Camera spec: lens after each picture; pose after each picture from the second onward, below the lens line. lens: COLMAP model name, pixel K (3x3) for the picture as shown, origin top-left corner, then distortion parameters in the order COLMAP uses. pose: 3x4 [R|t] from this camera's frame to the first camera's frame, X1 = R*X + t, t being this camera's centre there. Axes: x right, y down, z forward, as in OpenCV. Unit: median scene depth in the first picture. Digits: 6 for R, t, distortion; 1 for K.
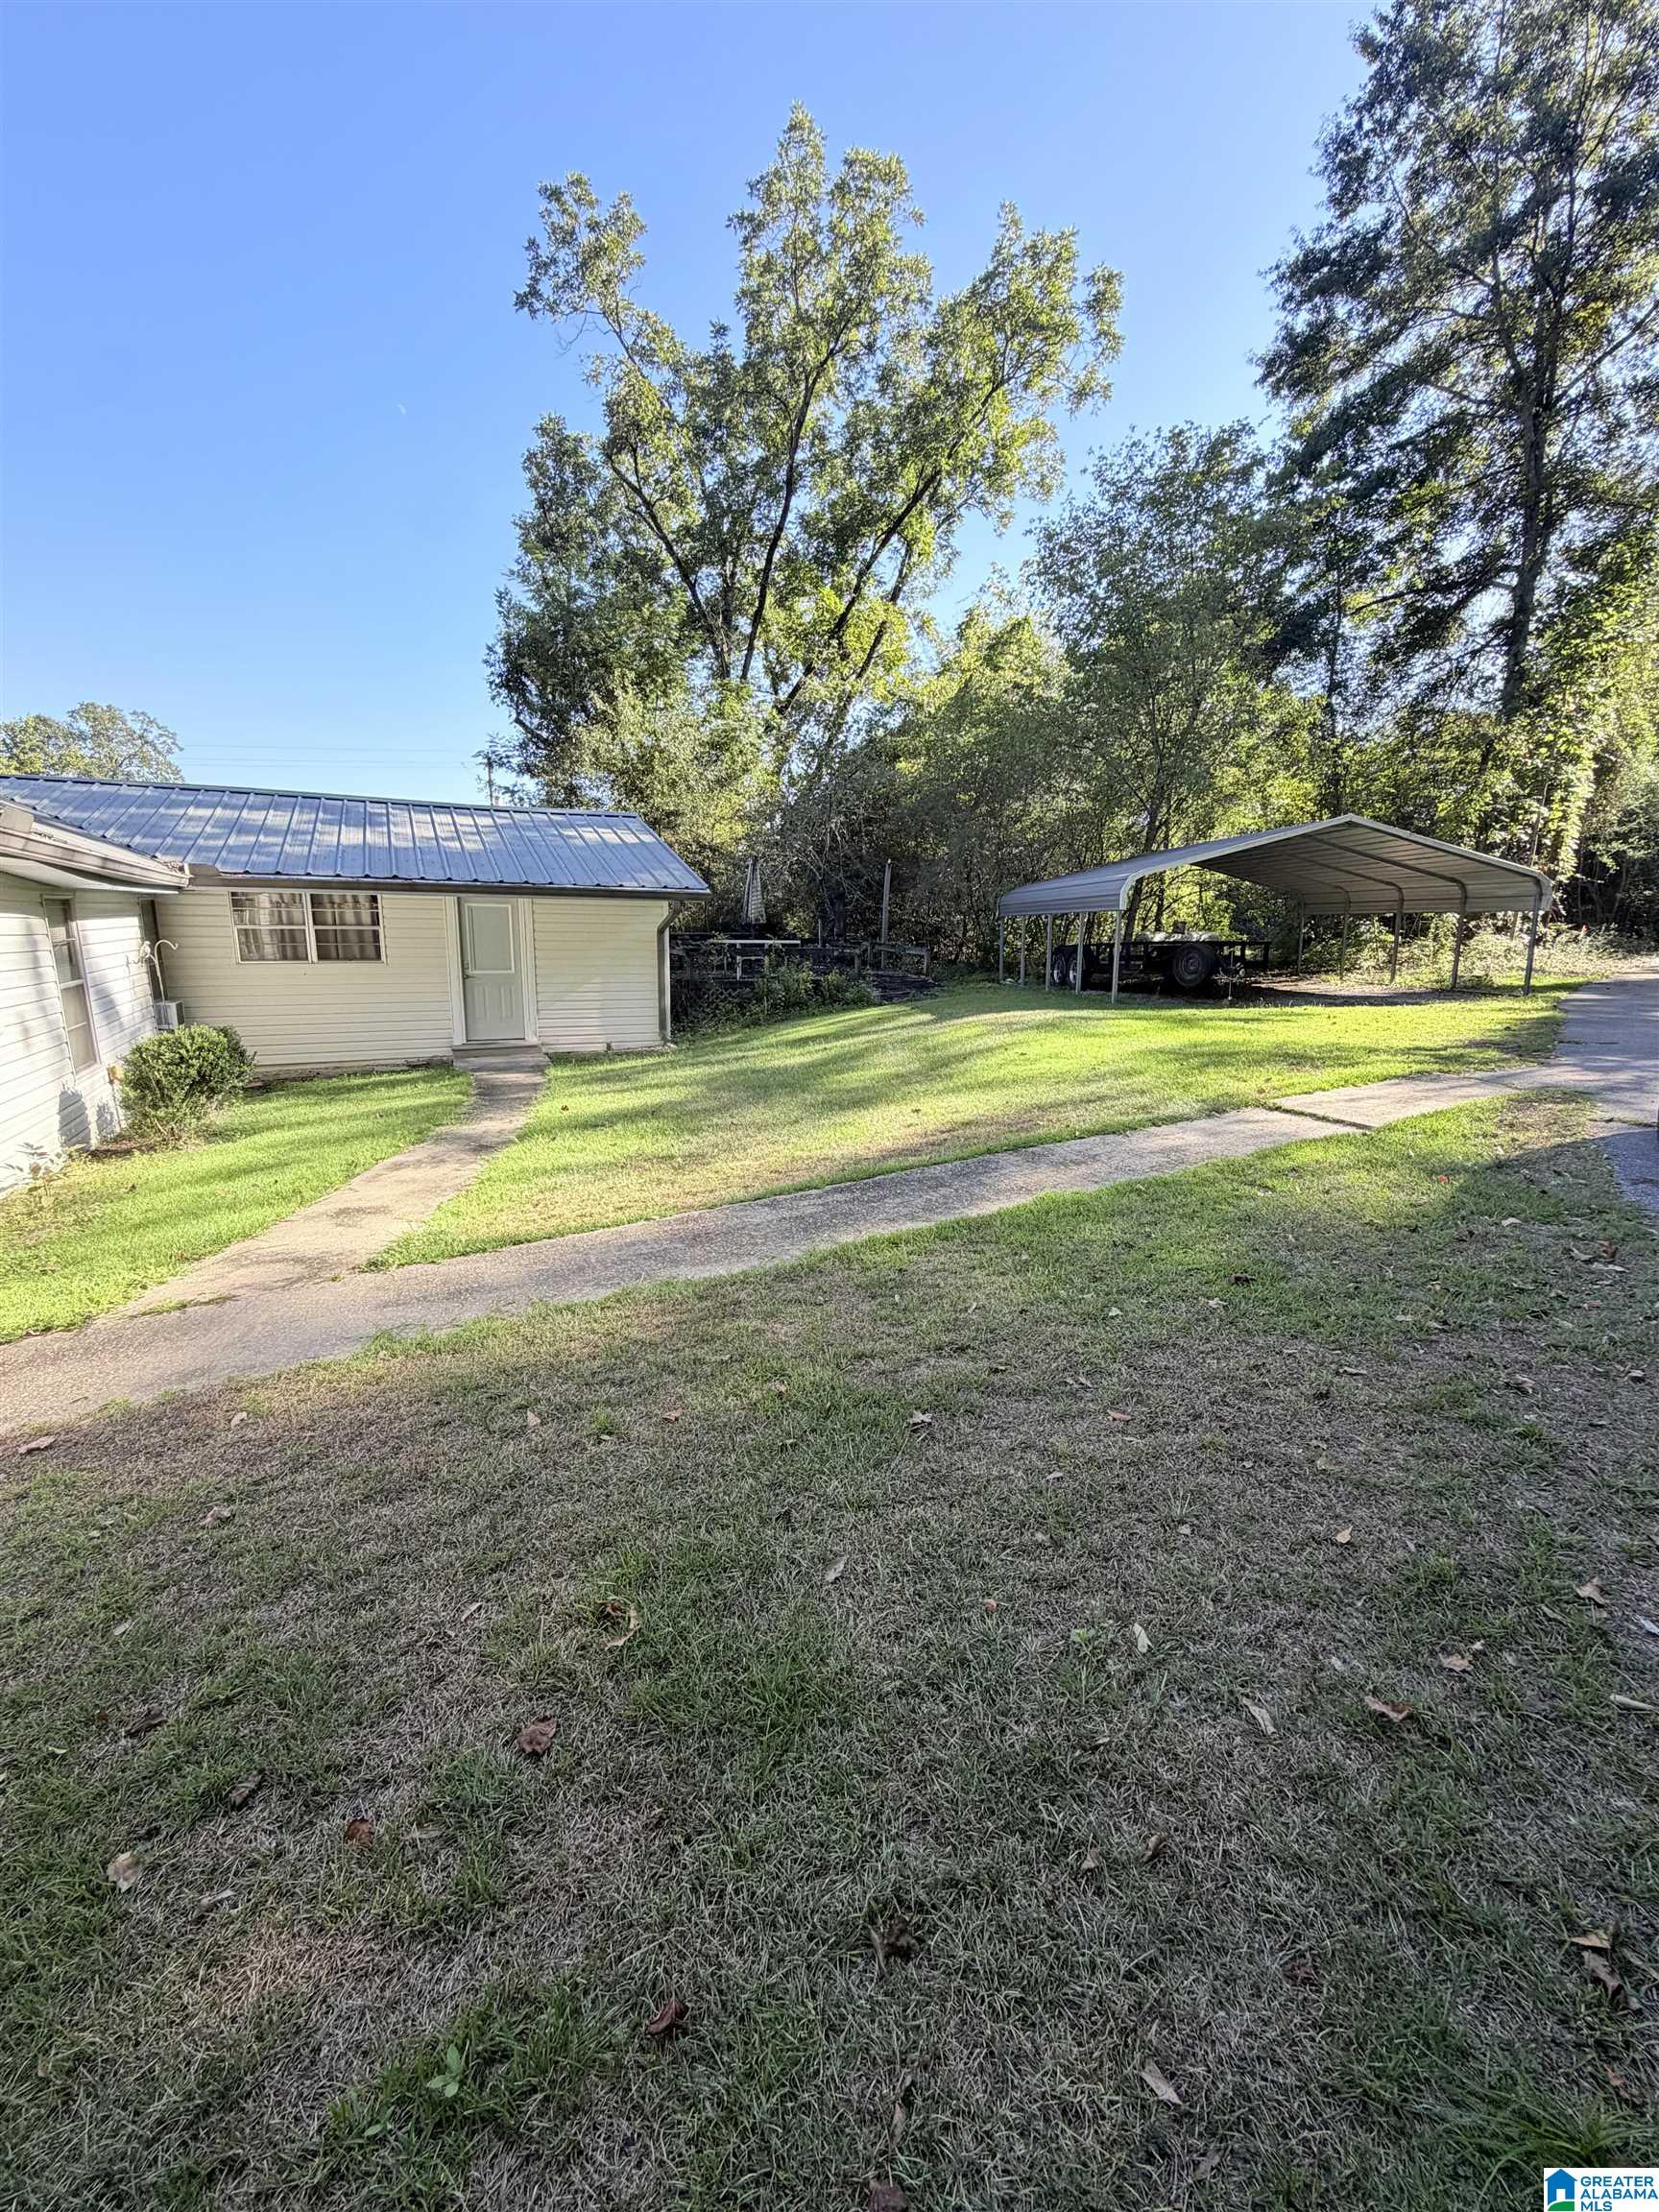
lens RADIAL K [[881.9, 0, 829.5], [0, 881.9, 1106.0], [0, 0, 1]] dist [0.001111, -0.000071]
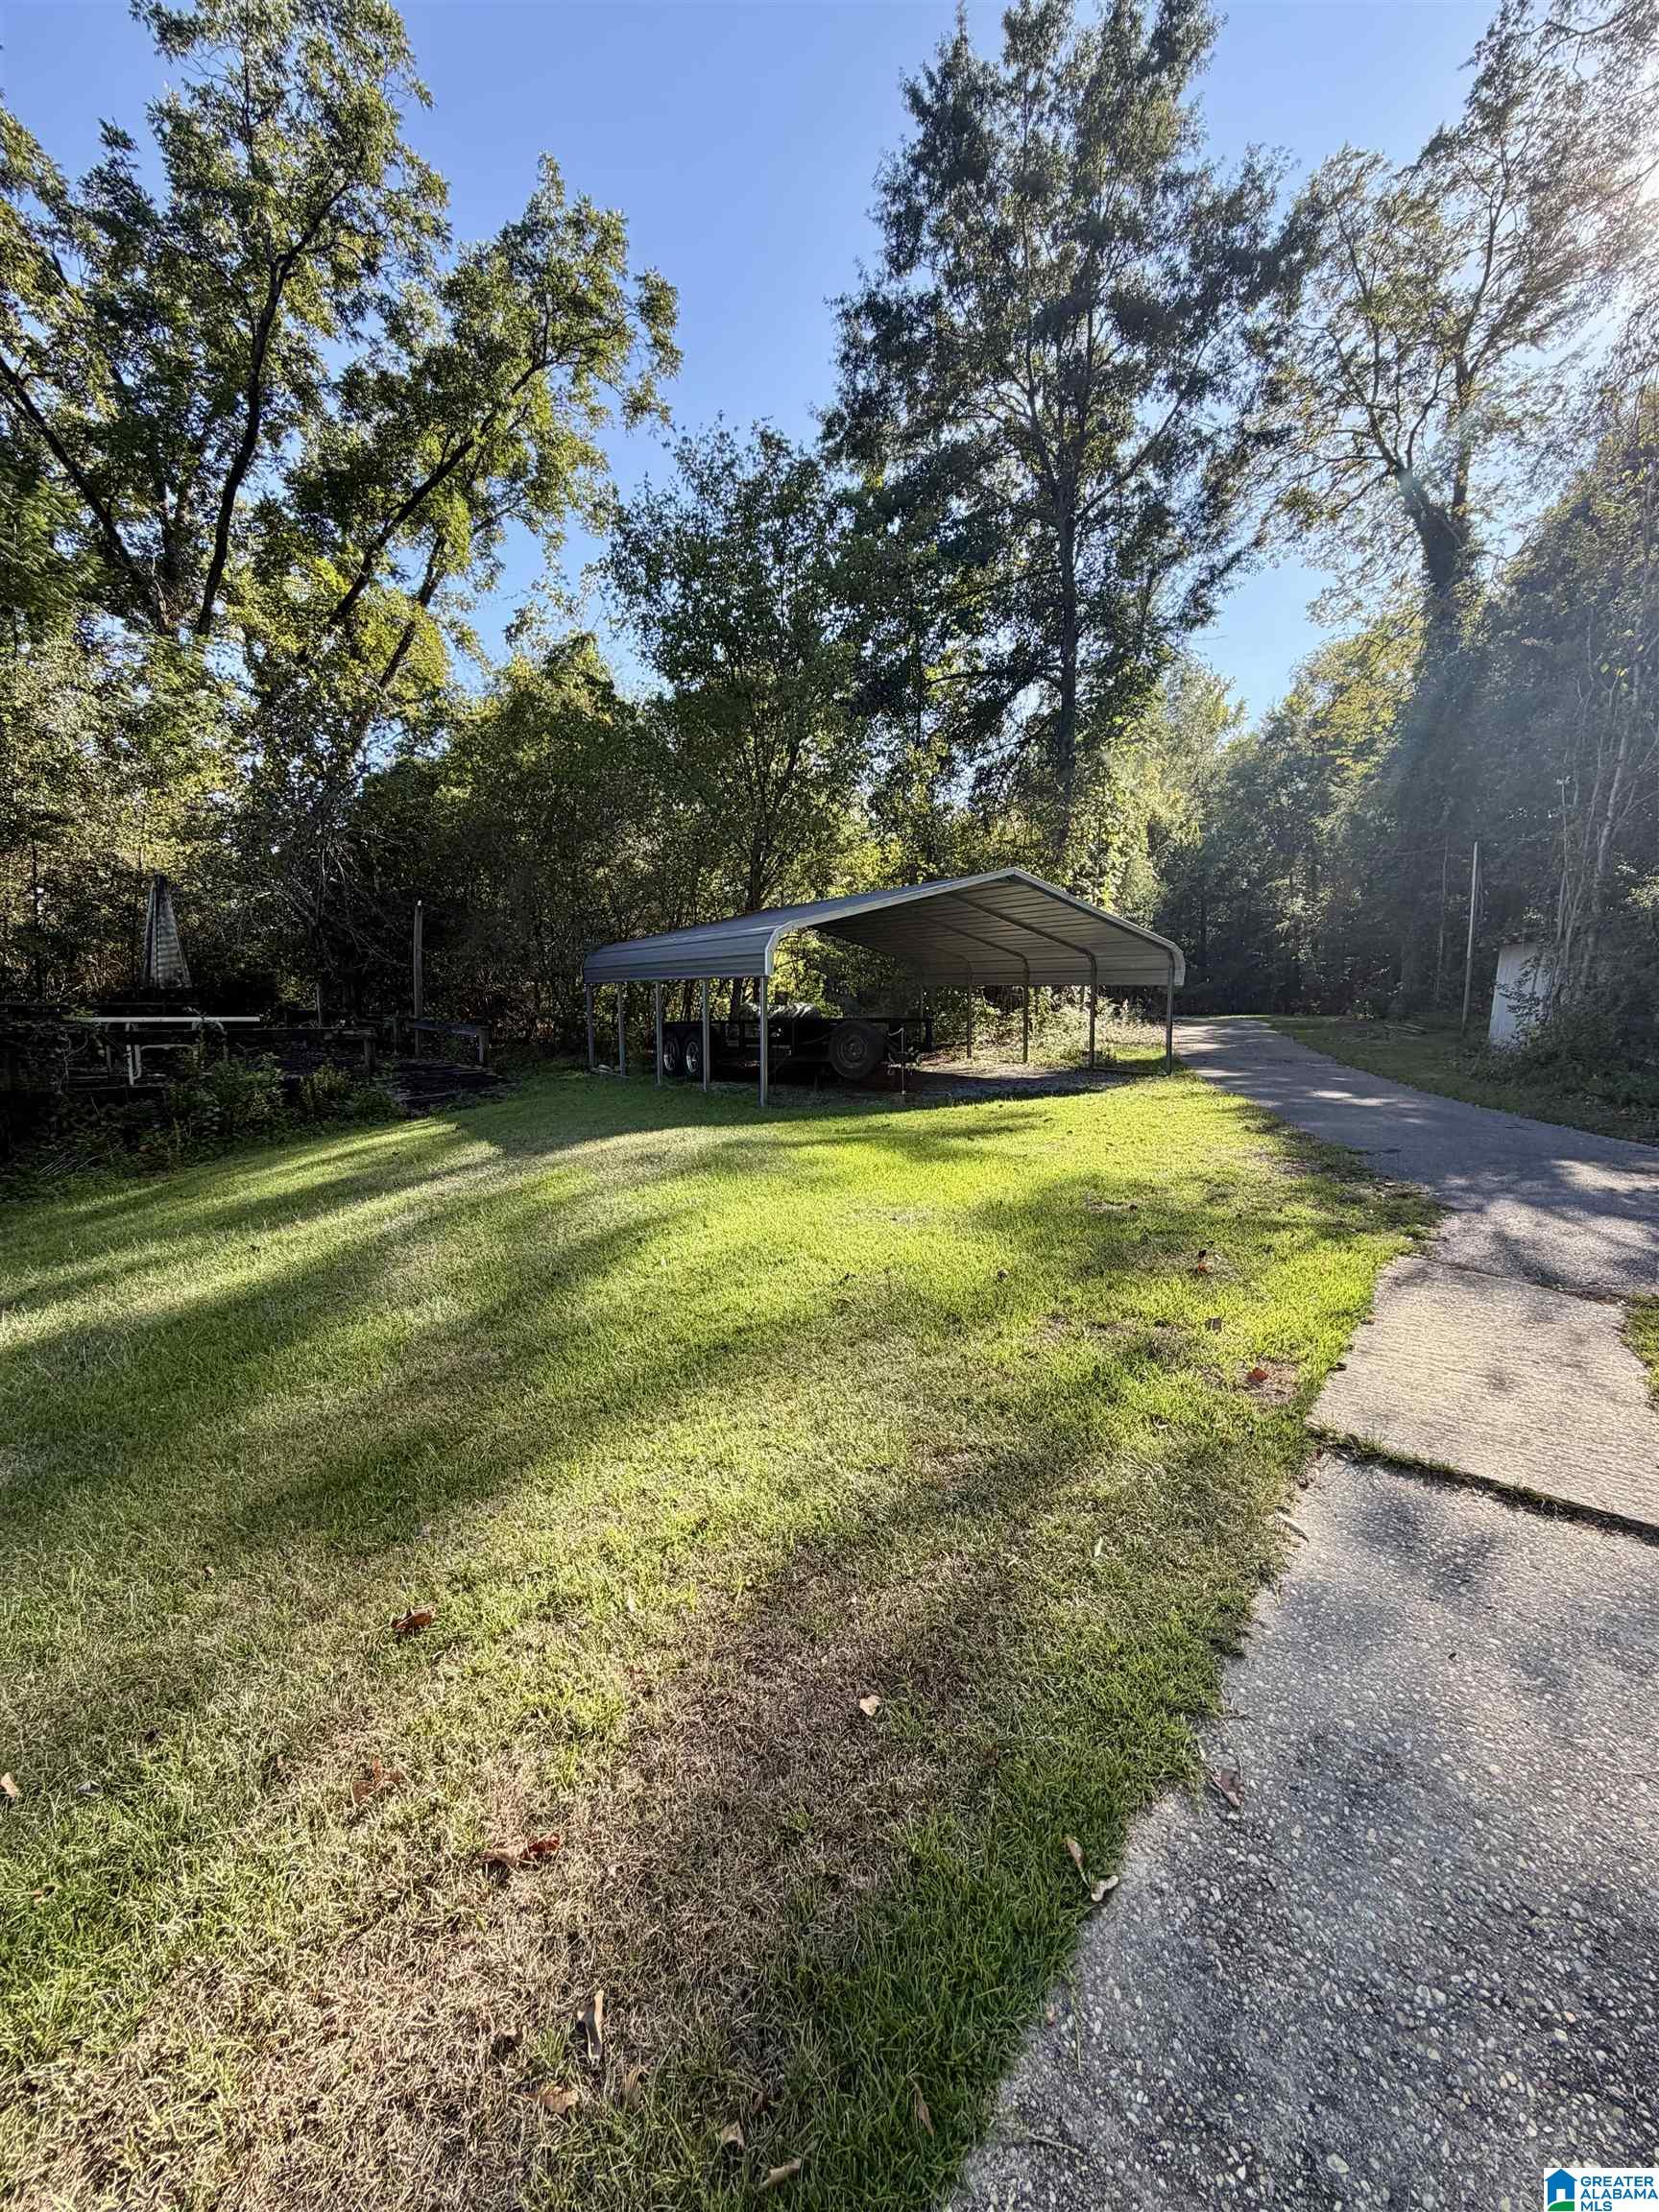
lens RADIAL K [[940.0, 0, 829.5], [0, 940.0, 1106.0], [0, 0, 1]] dist [-0.006889, 0.000073]
pose [[0.899340, -0.044114, 0.435018, 0.019813], [0.081259, 0.994429, -0.067149, -0.029592], [-0.429633, 0.095739, 0.897914, 0.149830]]
